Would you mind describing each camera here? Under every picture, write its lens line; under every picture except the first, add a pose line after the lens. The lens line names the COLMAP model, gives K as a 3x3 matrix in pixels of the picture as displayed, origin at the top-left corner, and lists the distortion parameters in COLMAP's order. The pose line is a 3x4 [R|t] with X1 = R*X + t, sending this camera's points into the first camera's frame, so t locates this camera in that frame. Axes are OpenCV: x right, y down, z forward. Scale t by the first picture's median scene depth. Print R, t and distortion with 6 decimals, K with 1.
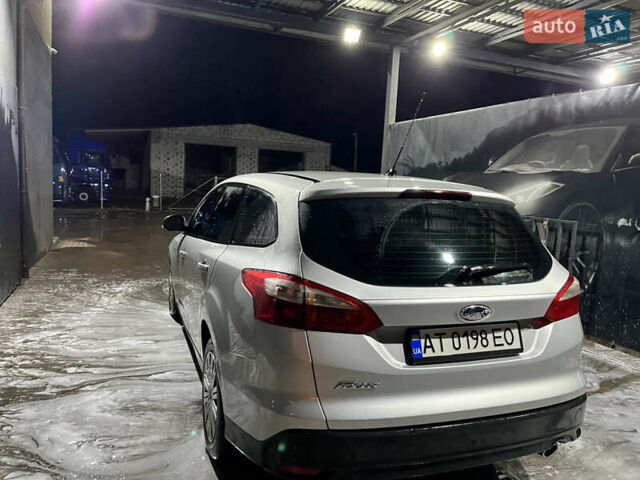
lens RADIAL K [[479.3, 0, 315.7], [0, 479.3, 236.6], [0, 0, 1]] dist [0.083589, -0.121485]
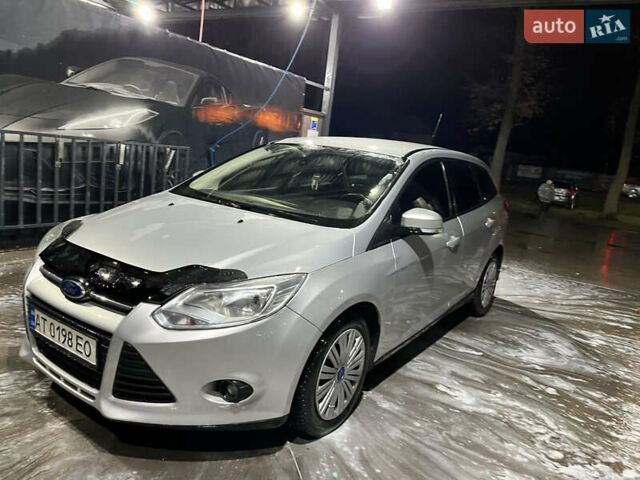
lens RADIAL K [[479.3, 0, 315.7], [0, 479.3, 236.6], [0, 0, 1]] dist [0.083589, -0.121485]
pose [[-0.562415, -0.259391, 0.785115, -0.761977], [-0.056628, 0.959373, 0.276399, -0.189421], [-0.824913, 0.110992, -0.554255, 1.565130]]
